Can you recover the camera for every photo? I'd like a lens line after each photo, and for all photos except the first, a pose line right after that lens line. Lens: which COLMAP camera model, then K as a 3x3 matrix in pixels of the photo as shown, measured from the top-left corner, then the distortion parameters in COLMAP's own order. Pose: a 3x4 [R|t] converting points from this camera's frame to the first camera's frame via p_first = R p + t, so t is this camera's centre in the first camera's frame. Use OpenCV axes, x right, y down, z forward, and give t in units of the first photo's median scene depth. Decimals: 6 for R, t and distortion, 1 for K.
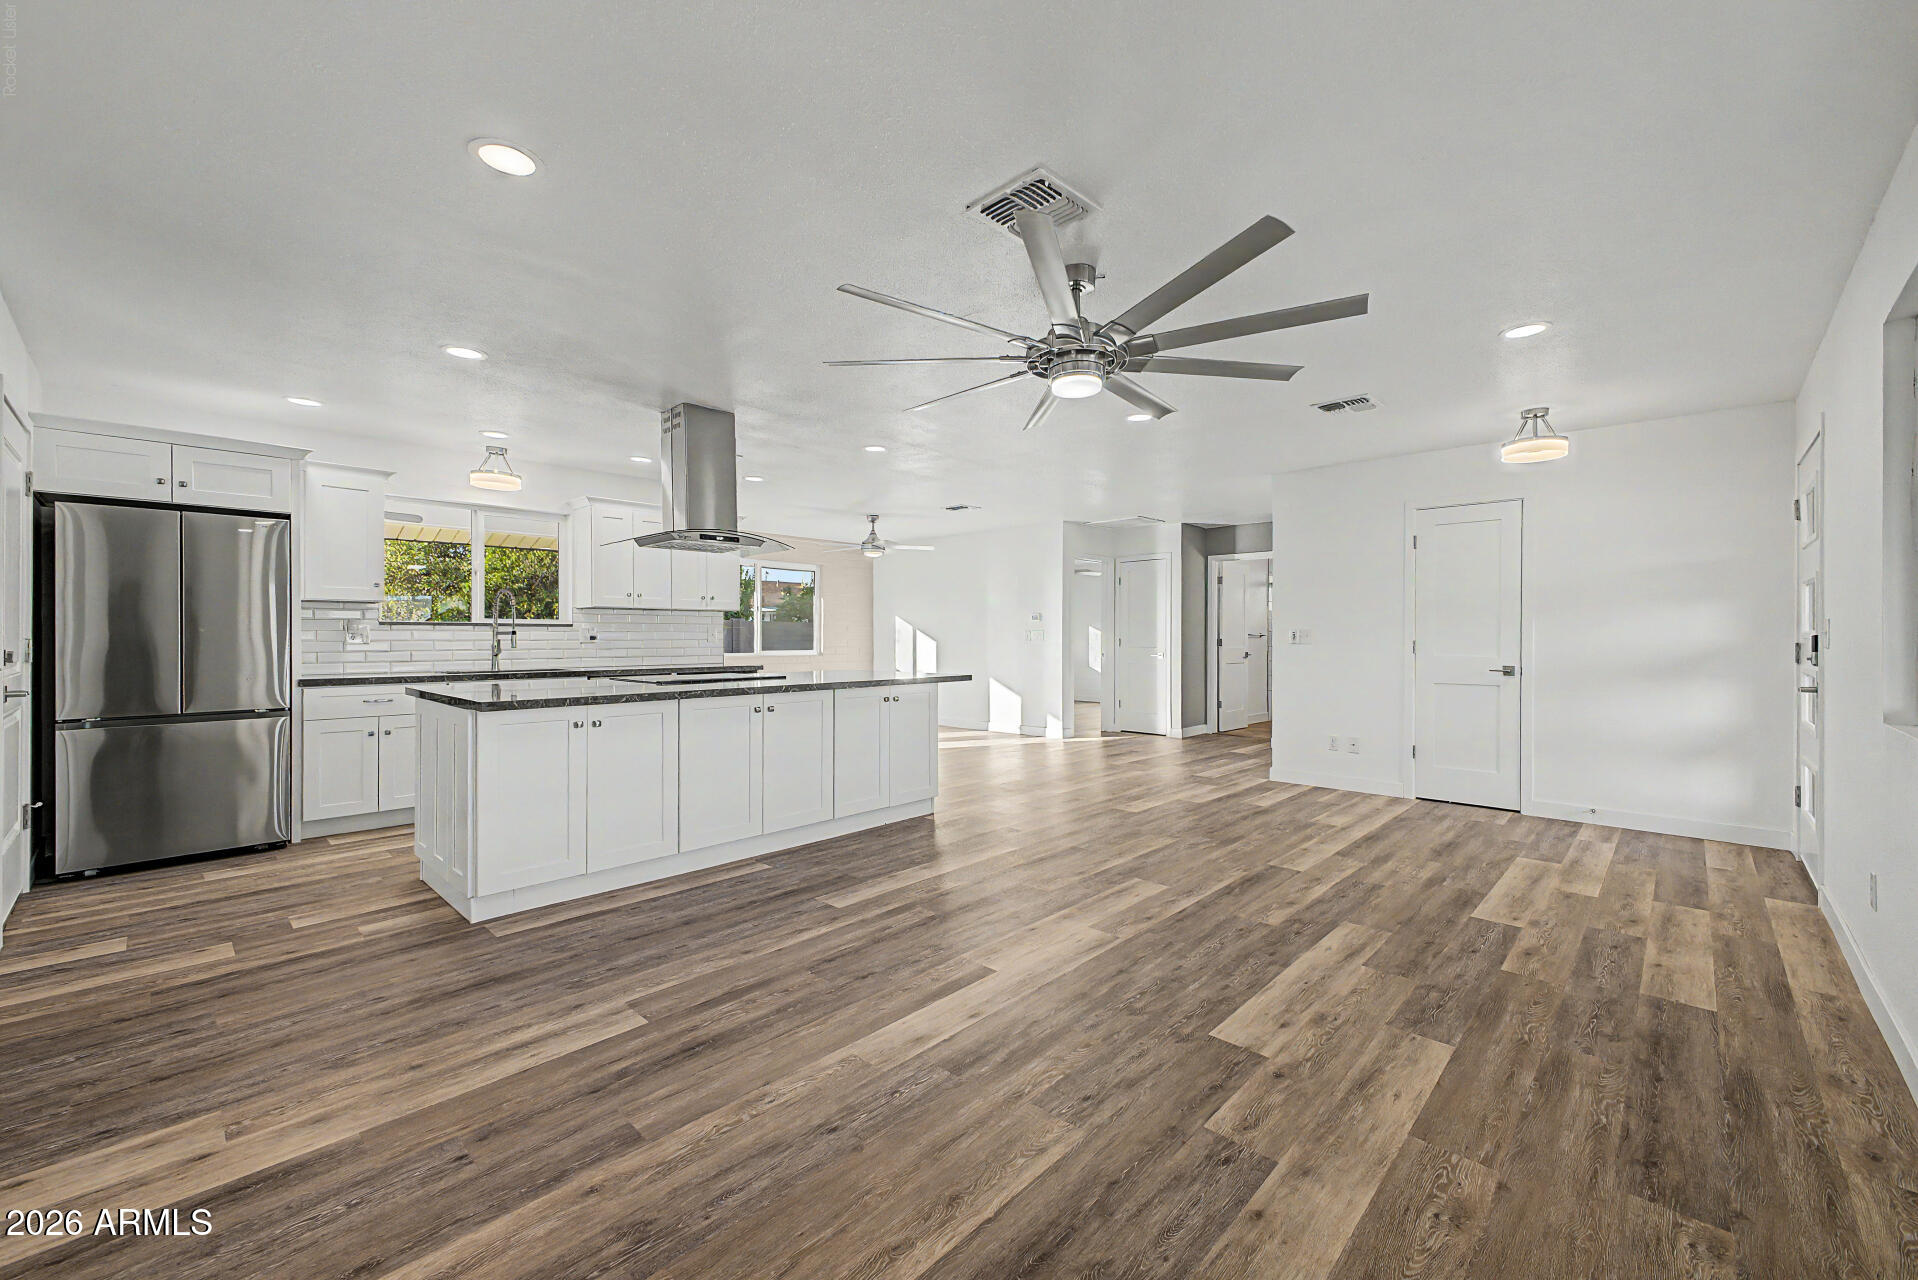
lens RADIAL K [[764.3, 0, 958.1], [0, 764.3, 635.1], [0, 0, 1]] dist [0.009735, -0.000547]
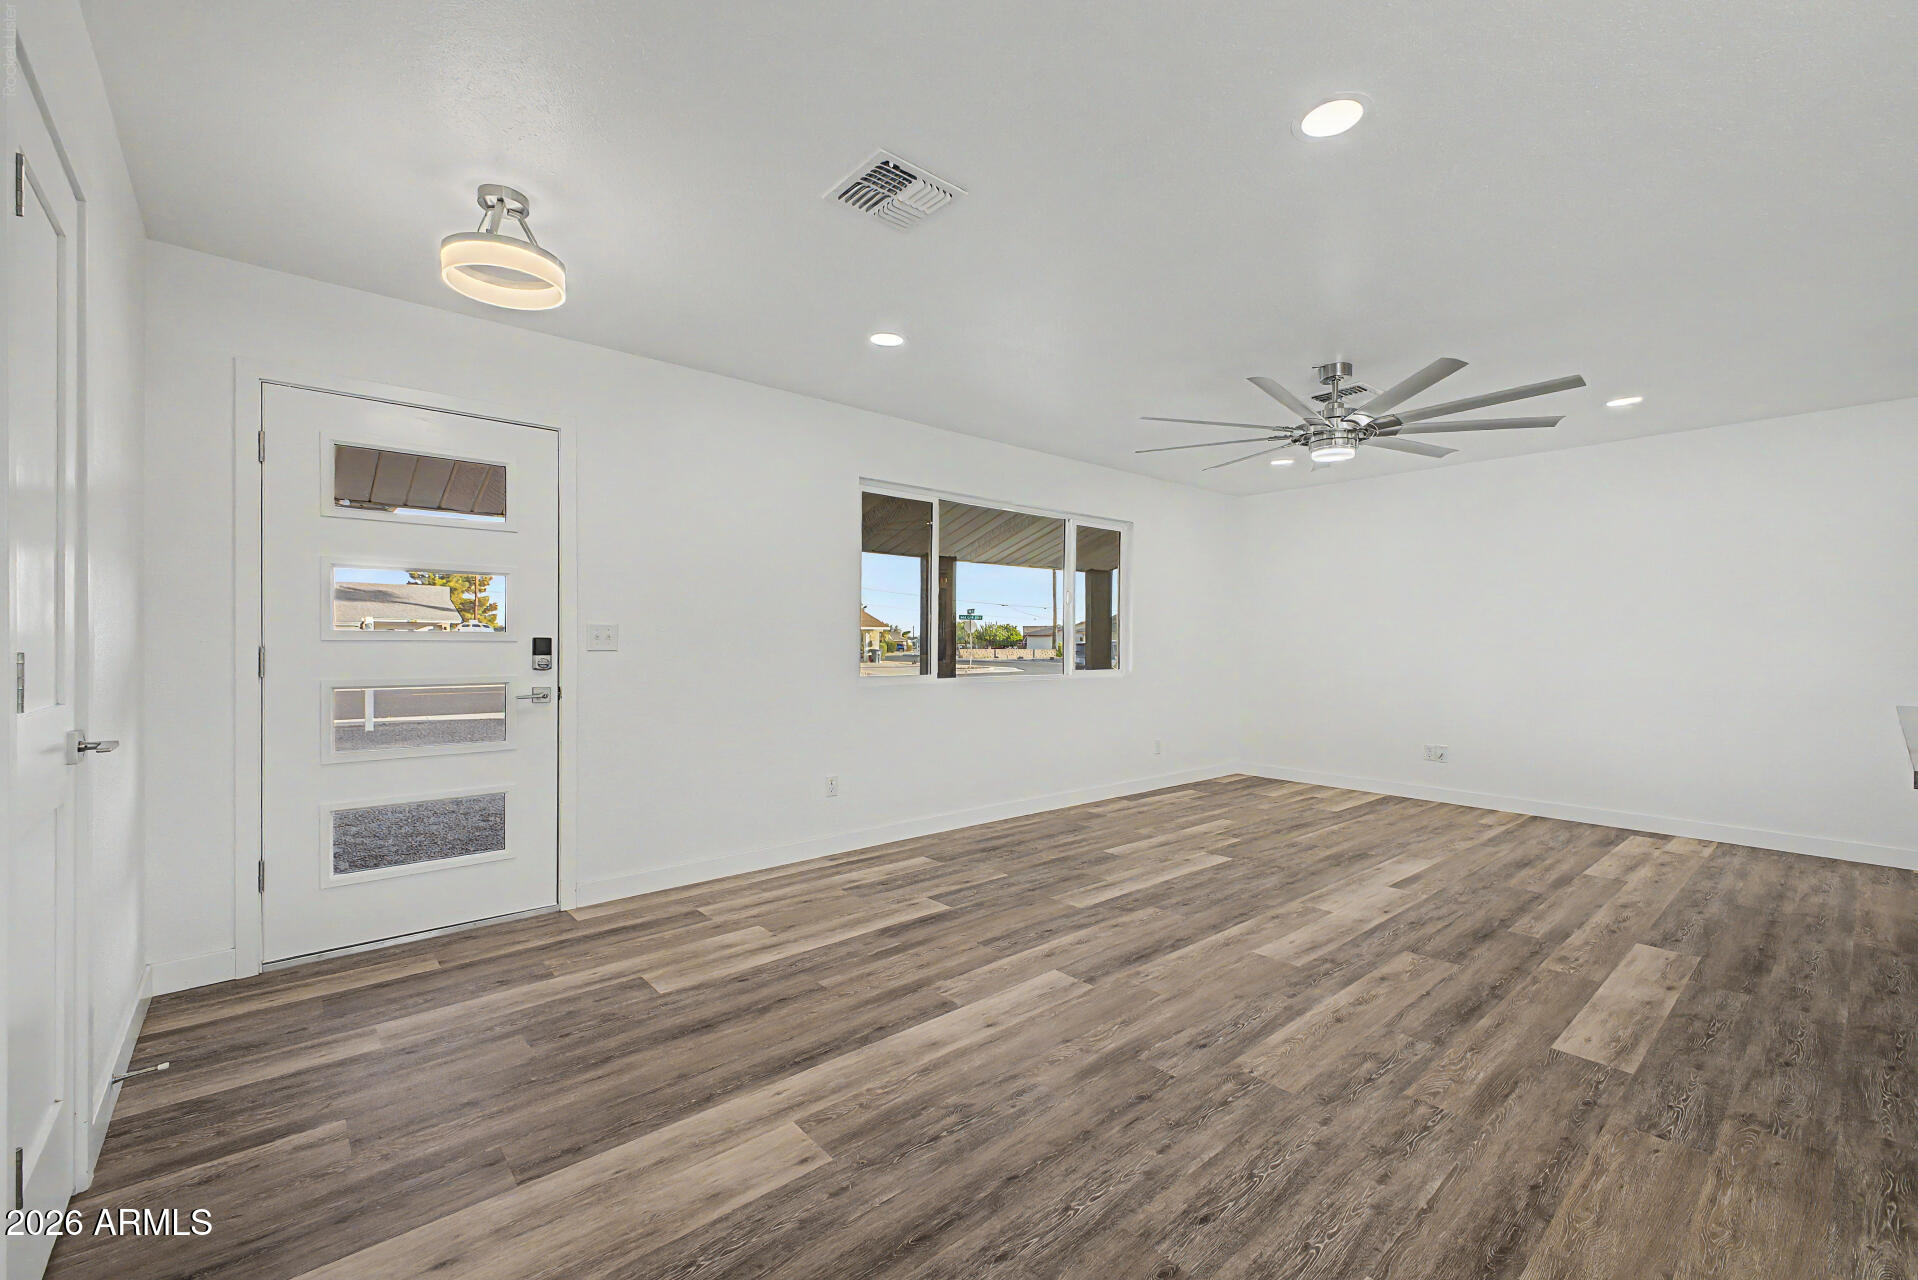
lens RADIAL K [[785.5, 0, 958.8], [0, 785.5, 644.6], [0, 0, 1]] dist [0.009741, -0.000111]
pose [[-0.994878, -0.006873, 0.100849, 0.565131], [-0.006807, 0.999976, 0.000995, 0.013457], [-0.100853, 0.000303, -0.994901, 2.091976]]
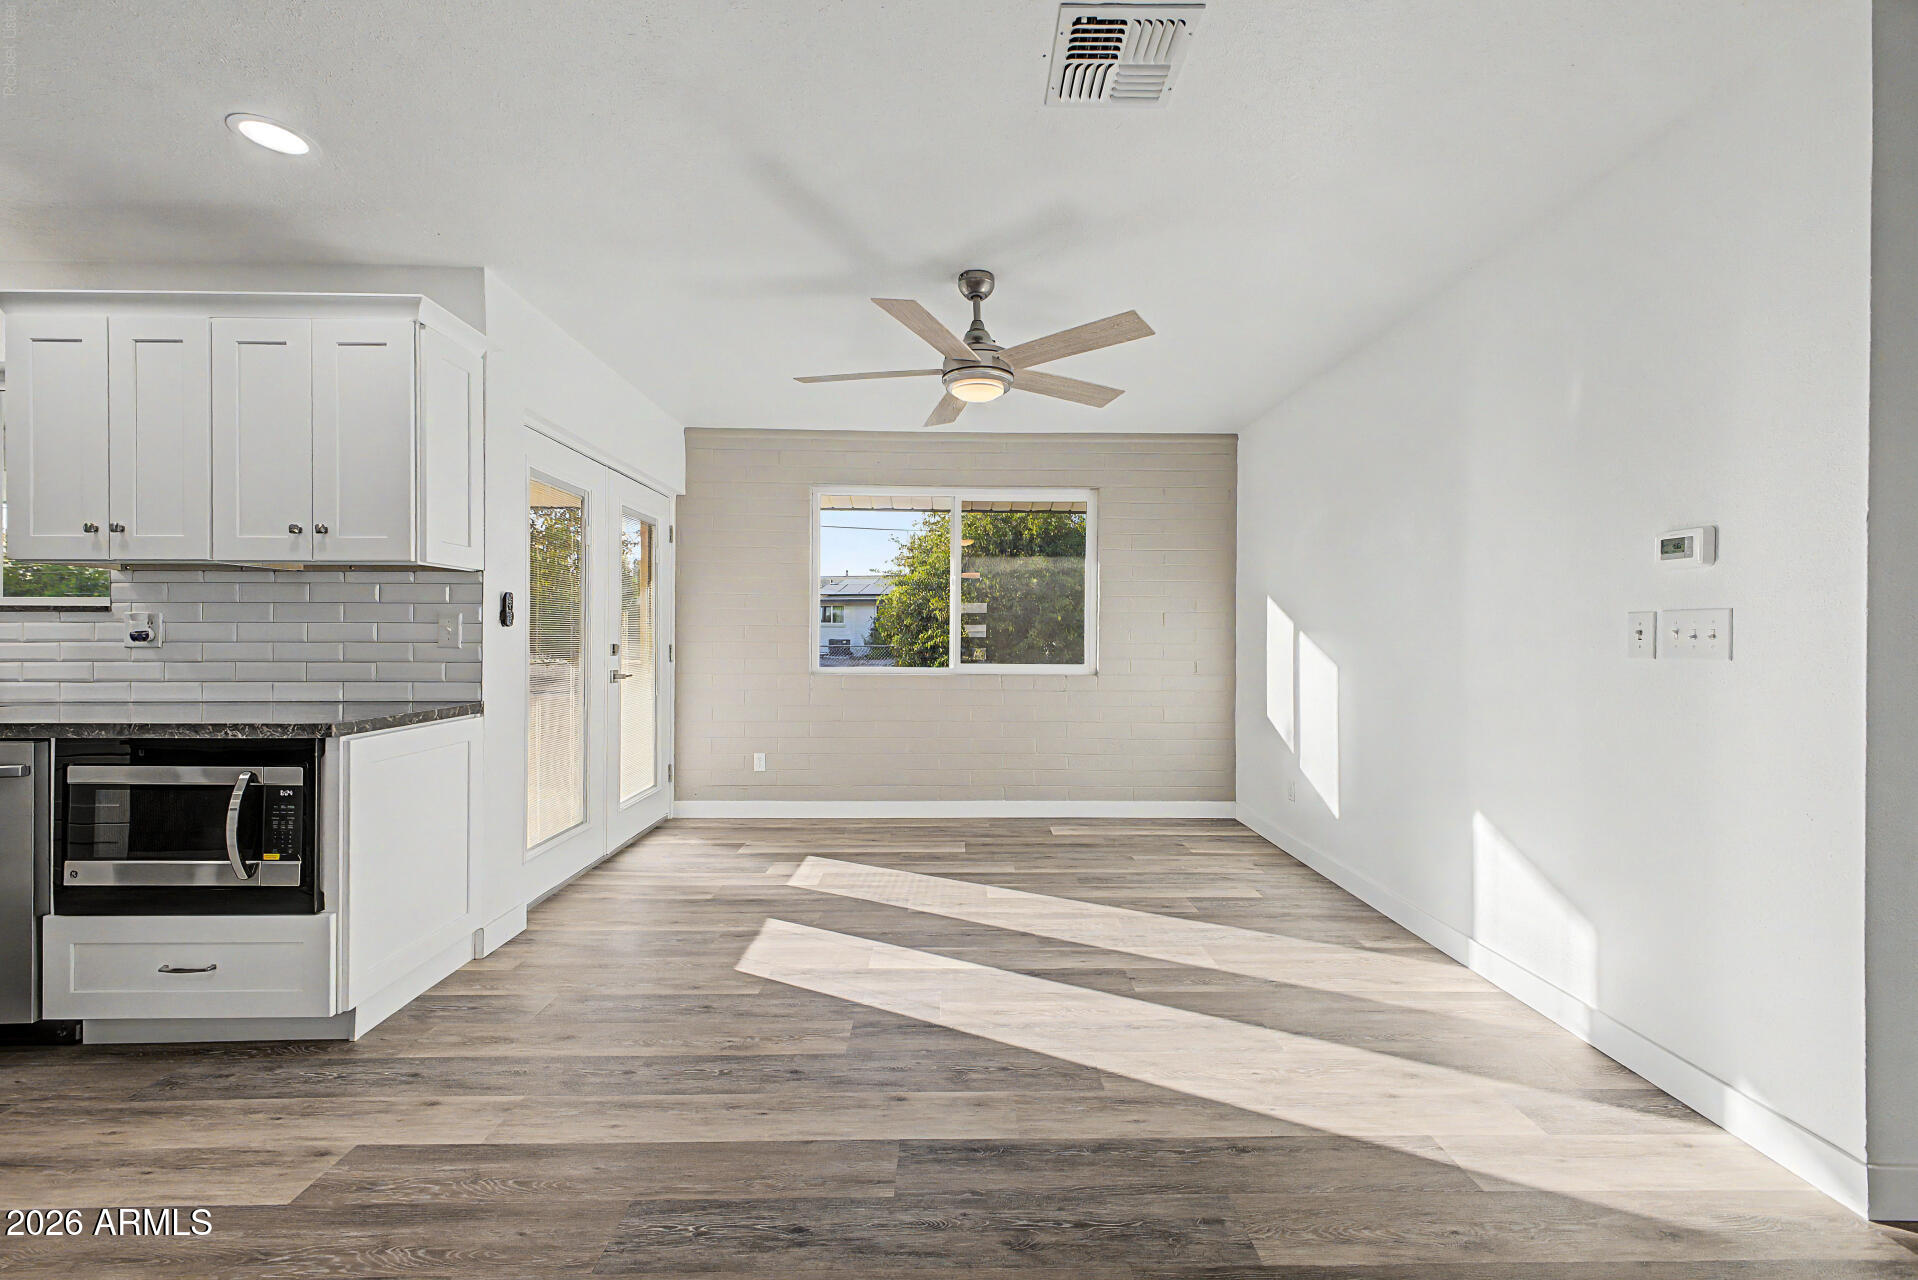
lens RADIAL K [[764.3, 0, 958.1], [0, 764.3, 635.1], [0, 0, 1]] dist [0.009735, -0.000547]
pose [[0.693486, -0.000529, -0.720470, 0.328555], [-0.001203, 0.999997, -0.001892, 0.006928], [0.720469, 0.002179, 0.693484, 1.983897]]
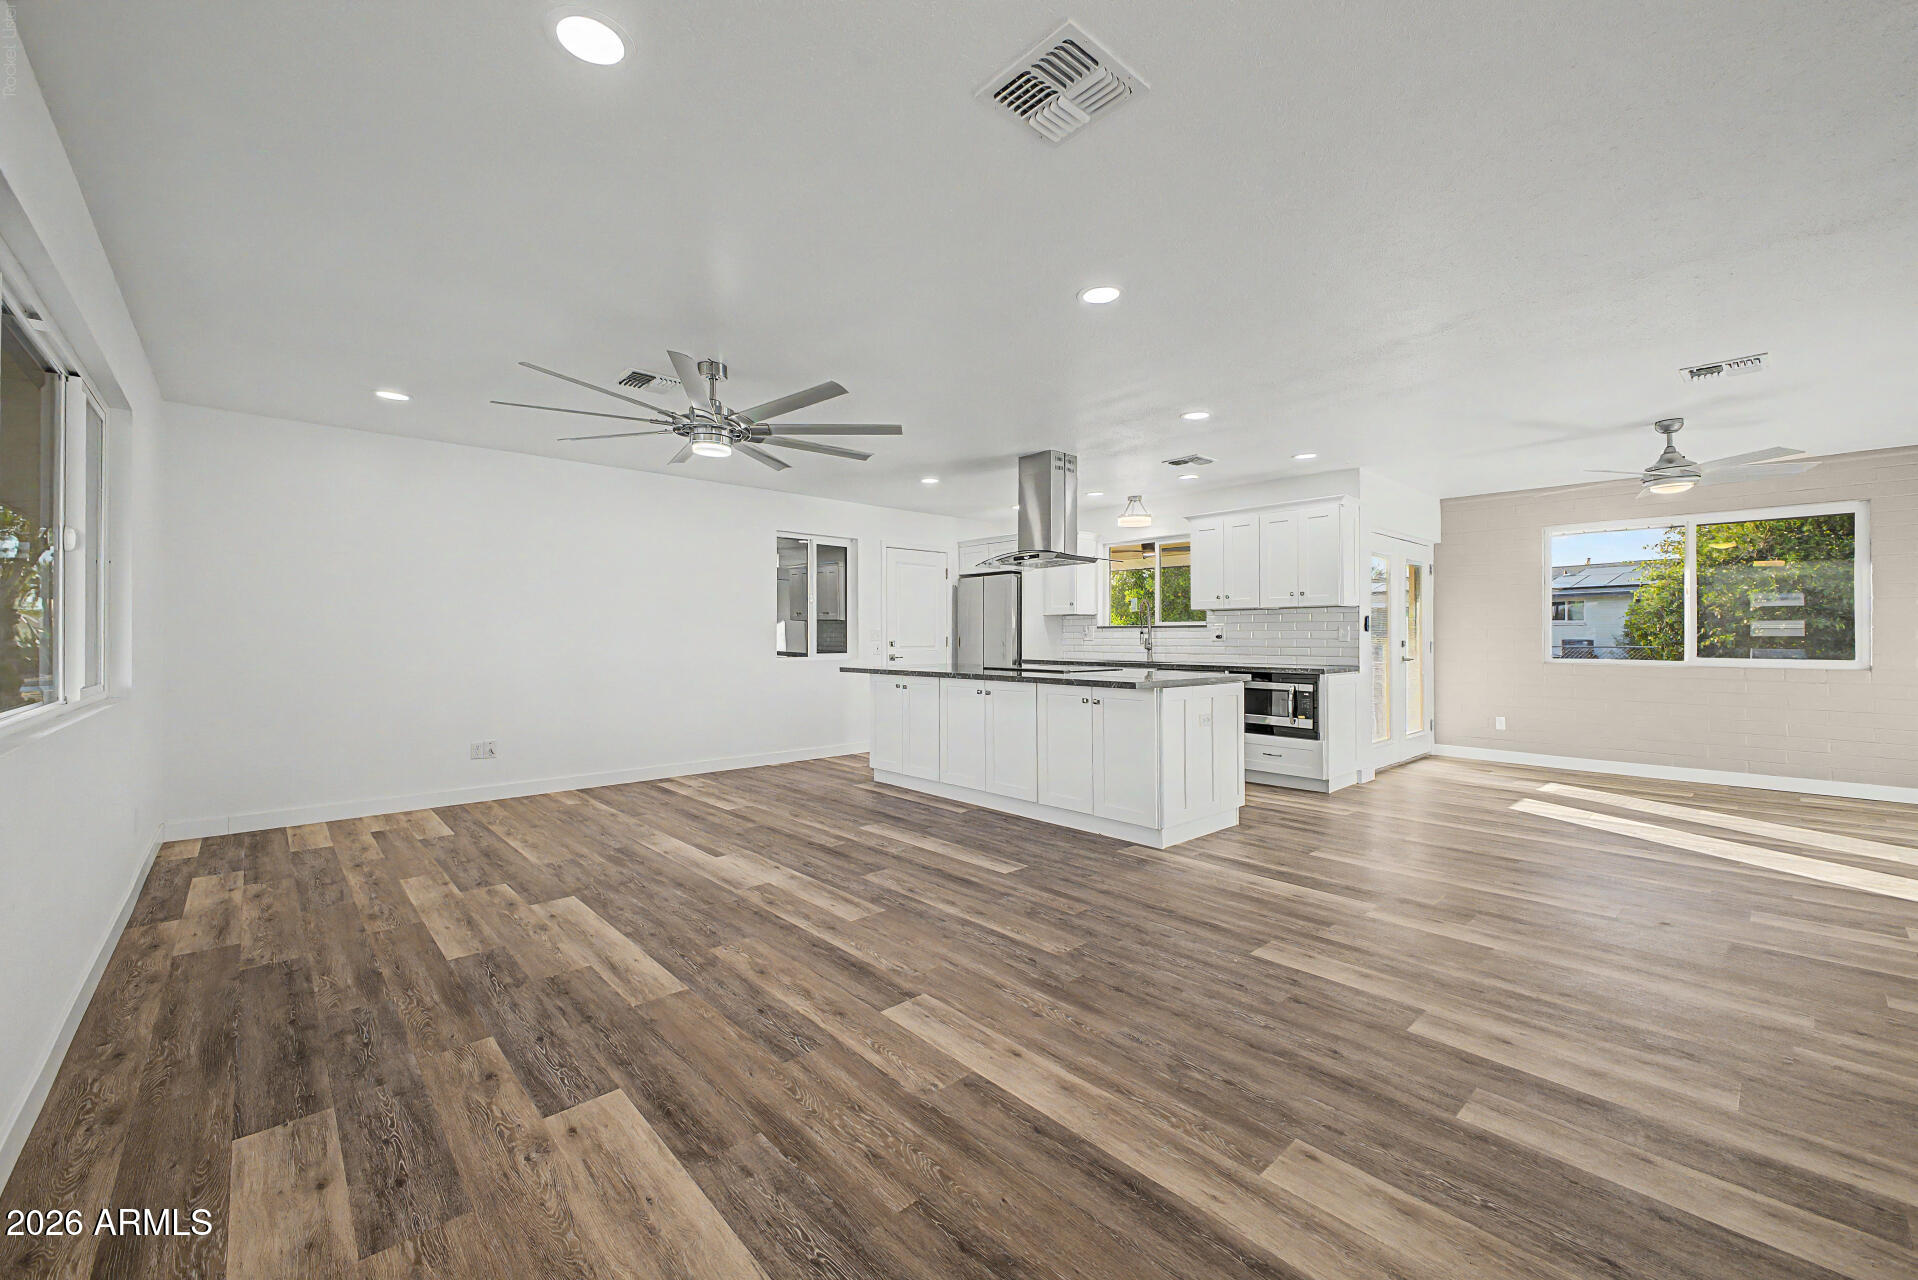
lens RADIAL K [[764.3, 0, 958.1], [0, 764.3, 635.1], [0, 0, 1]] dist [0.009735, -0.000547]
pose [[-0.069134, -0.003638, -0.997601, 1.287165], [0.002835, 0.999989, -0.003844, 0.009113], [0.997603, -0.003094, -0.069123, 1.341756]]
